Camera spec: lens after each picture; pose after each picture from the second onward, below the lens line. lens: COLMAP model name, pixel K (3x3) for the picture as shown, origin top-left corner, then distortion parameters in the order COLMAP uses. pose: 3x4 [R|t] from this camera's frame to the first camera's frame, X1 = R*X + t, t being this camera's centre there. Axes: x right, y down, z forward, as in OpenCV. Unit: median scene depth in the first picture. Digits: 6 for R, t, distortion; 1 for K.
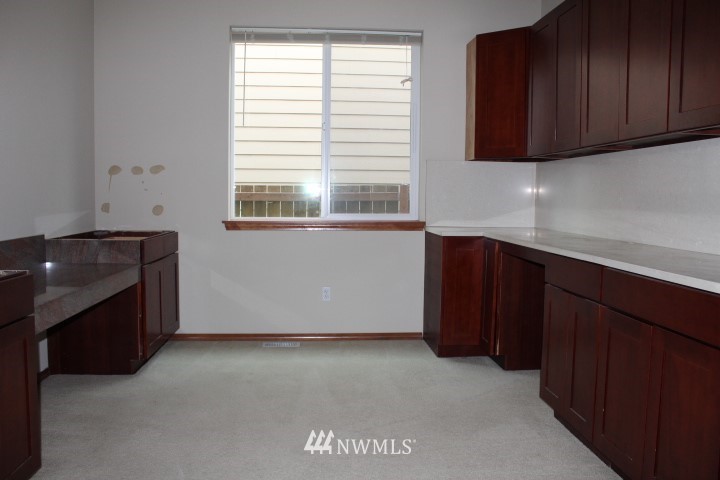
lens RADIAL K [[600.9, 0, 357.9], [0, 600.9, 238.2], [0, 0, 1]] dist [-0.149938, 0.115631]
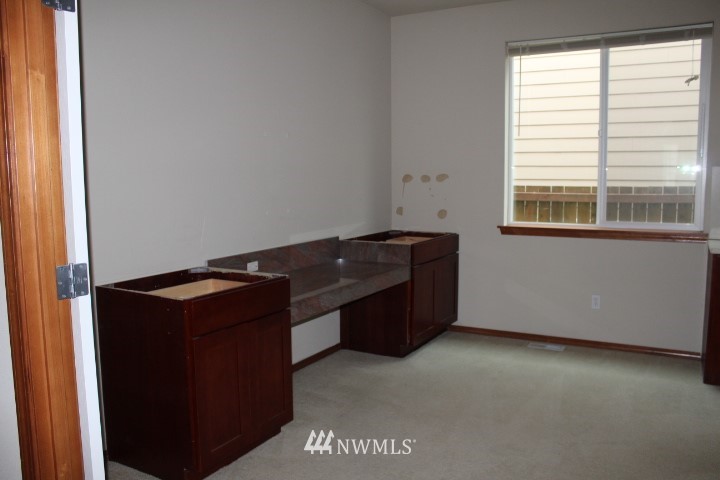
lens RADIAL K [[600.9, 0, 361.3], [0, 600.9, 242.1], [0, 0, 1]] dist [-0.149938, 0.115631]
pose [[0.833350, 0.048093, -0.550649, 0.165692], [-0.026731, 0.998549, 0.046758, -0.044786], [0.552099, -0.024247, 0.833426, -0.031649]]
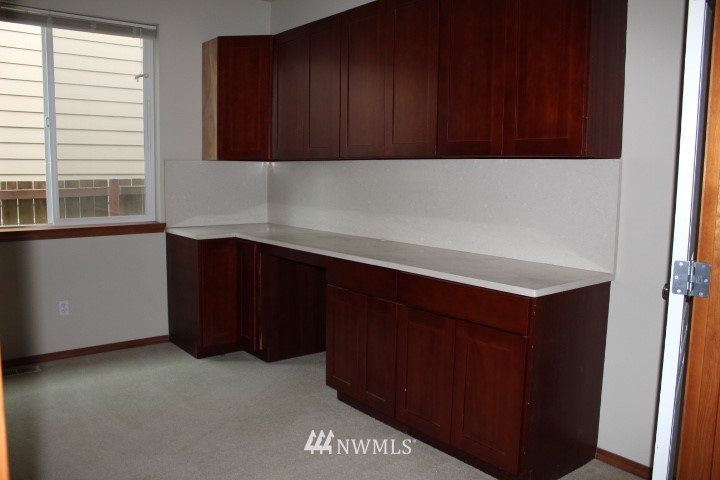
lens RADIAL K [[600.9, 0, 357.1], [0, 600.9, 245.7], [0, 0, 1]] dist [-0.149938, 0.115631]
pose [[0.835358, -0.068851, 0.545378, -0.166634], [0.037320, 0.996939, 0.068694, -0.048337], [-0.548438, -0.037031, 0.835371, 0.020054]]
